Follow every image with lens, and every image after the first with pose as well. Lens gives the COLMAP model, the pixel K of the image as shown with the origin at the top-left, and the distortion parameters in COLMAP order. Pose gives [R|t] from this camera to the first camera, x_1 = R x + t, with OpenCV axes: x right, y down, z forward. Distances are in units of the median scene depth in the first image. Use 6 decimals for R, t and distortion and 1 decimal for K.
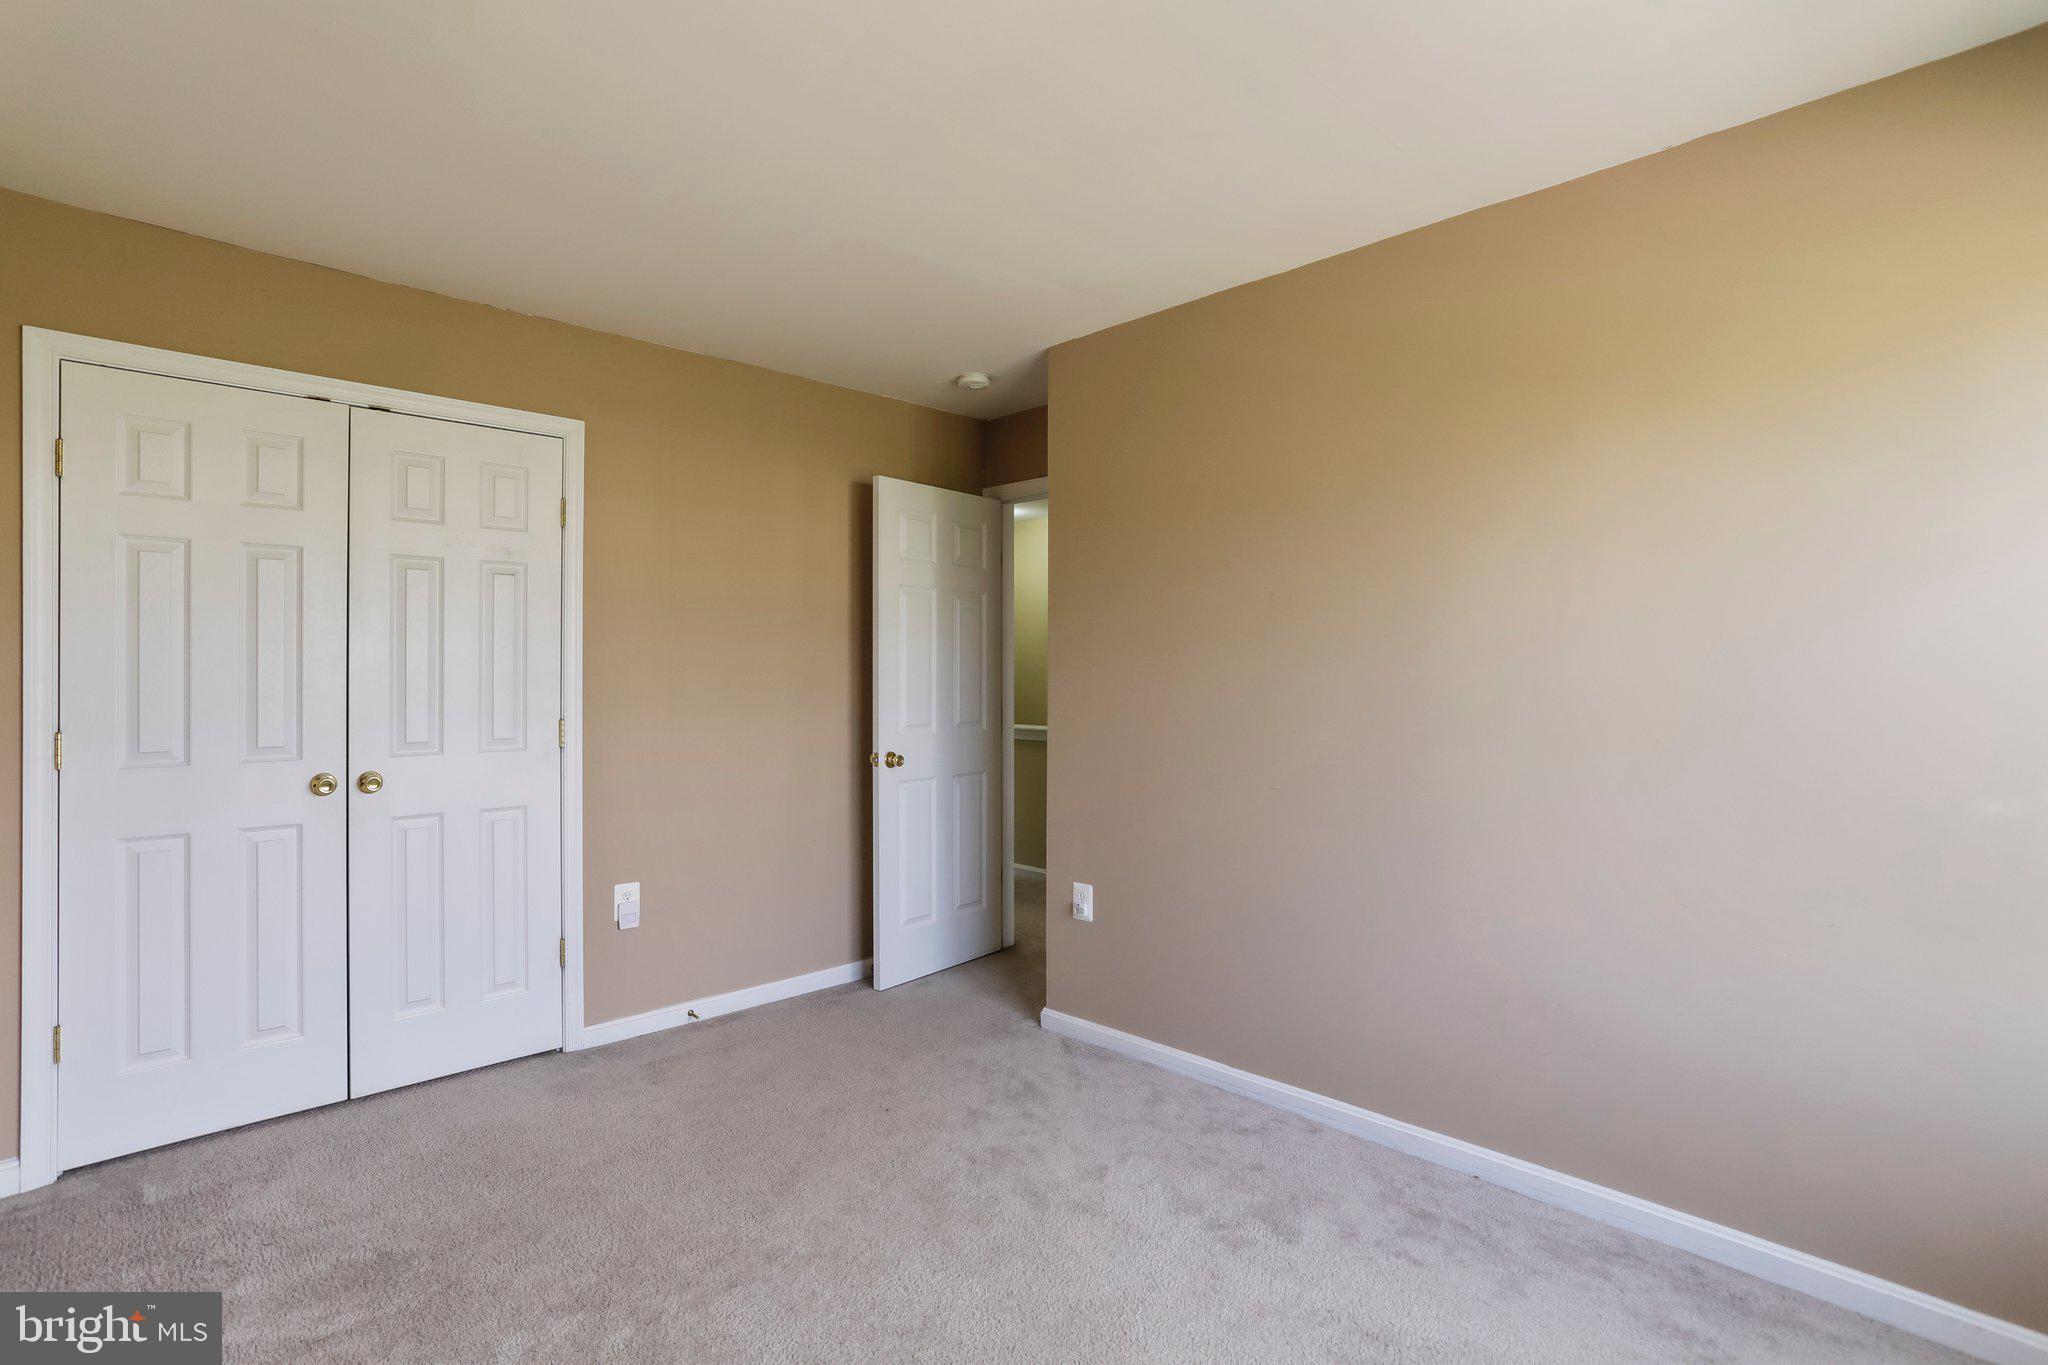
lens RADIAL K [[1002.1, 0, 1026.1], [0, 1002.1, 675.0], [0, 0, 1]] dist [-0.007078, 0.001604]
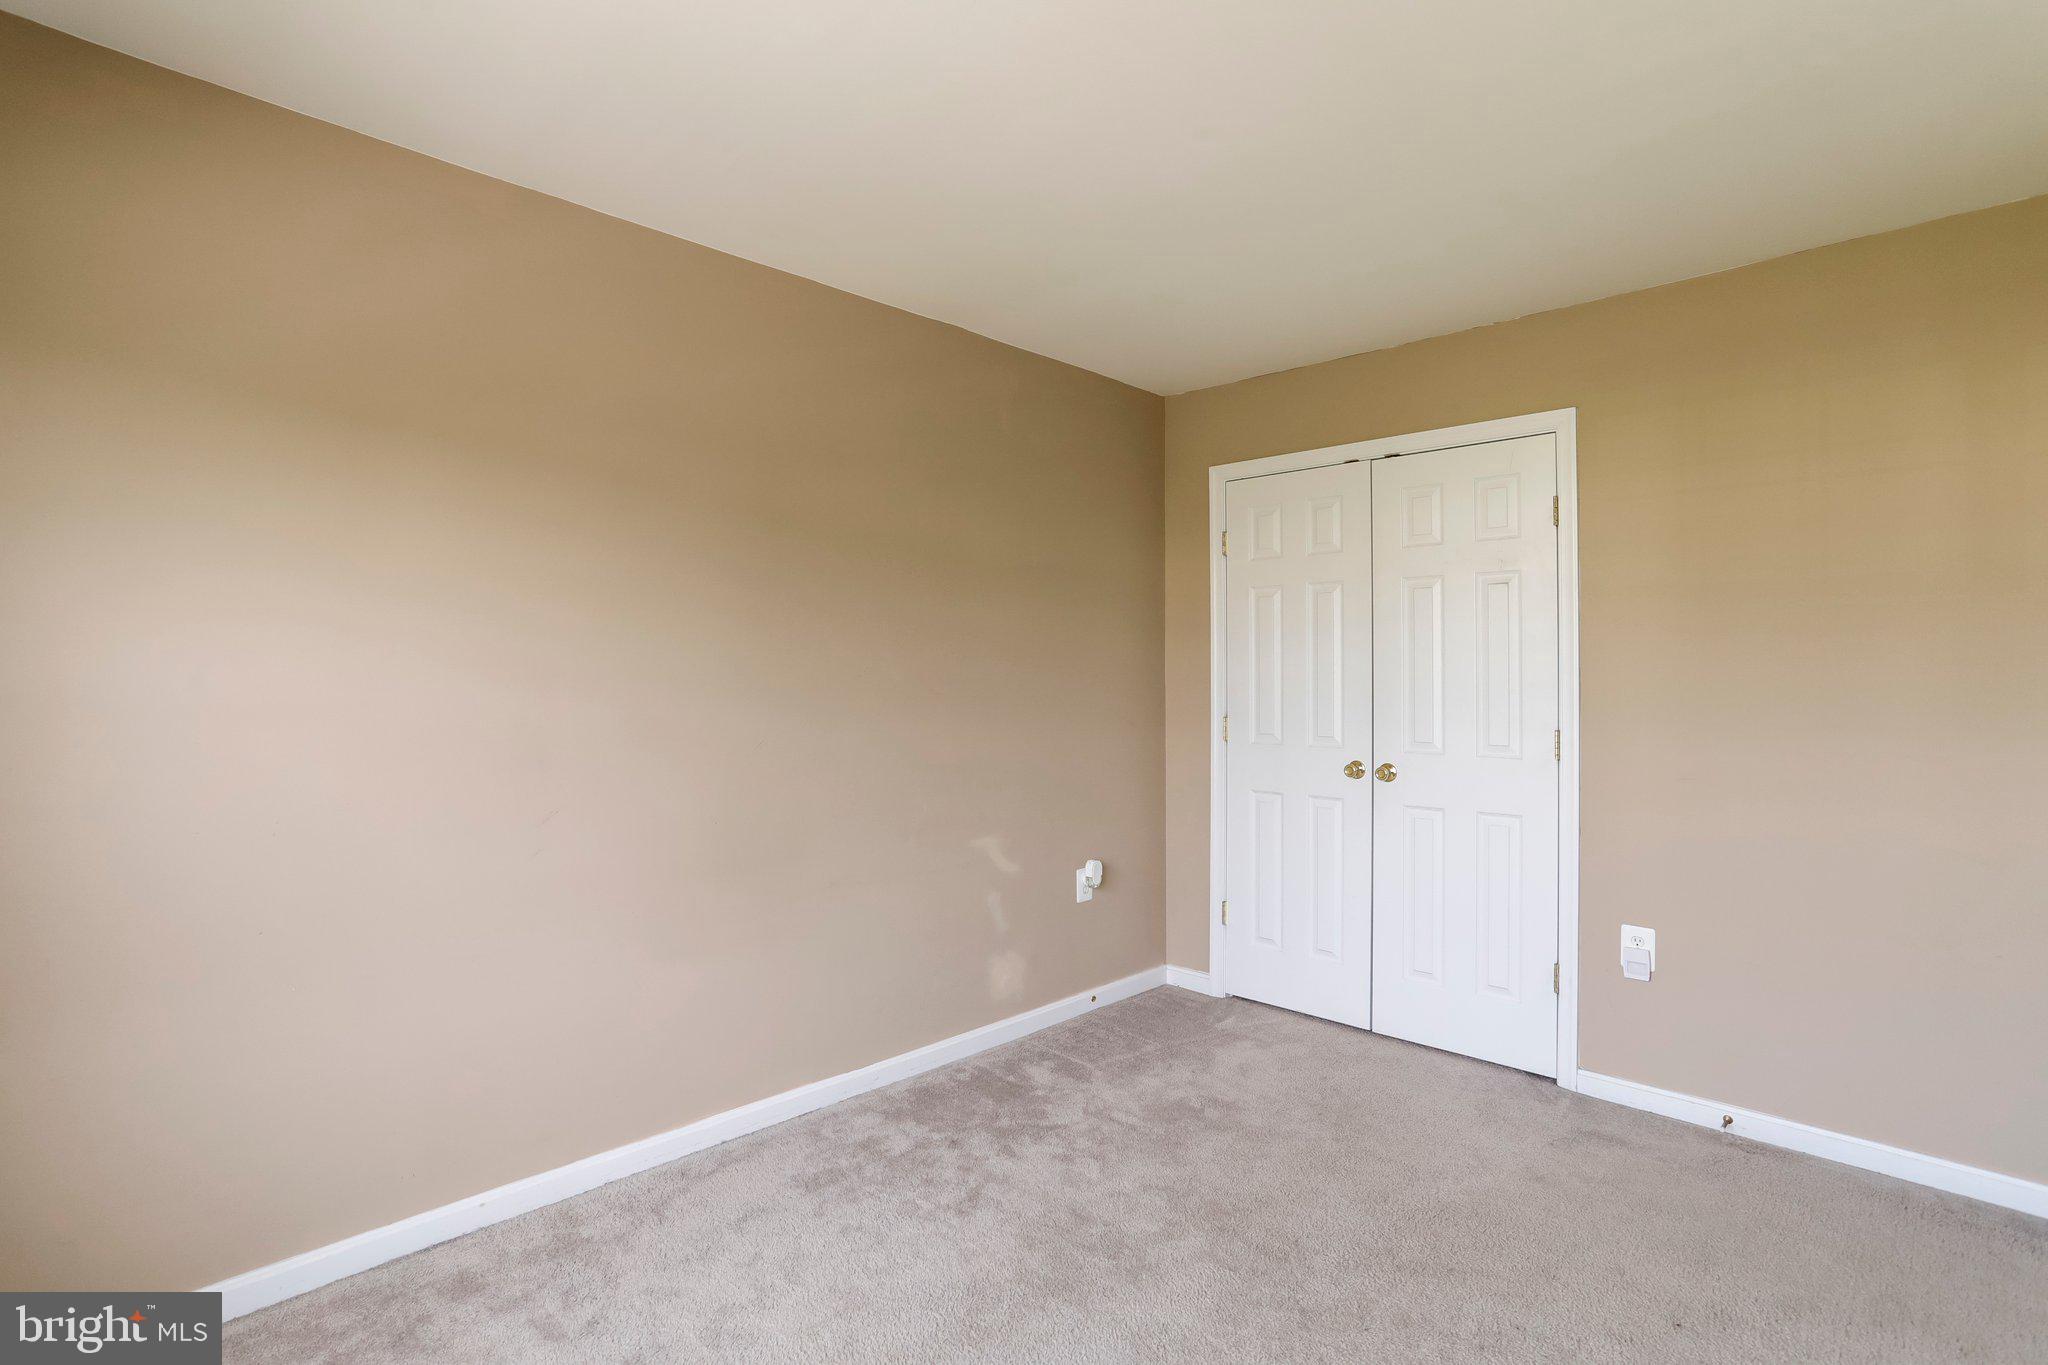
lens RADIAL K [[1002.1, 0, 1026.1], [0, 1002.1, 676.9], [0, 0, 1]] dist [-0.007078, 0.001604]
pose [[0.041208, 0.001326, -0.999150, 0.473302], [-0.009016, 0.999959, 0.000955, -0.002377], [0.999110, 0.008969, 0.041218, 0.477123]]
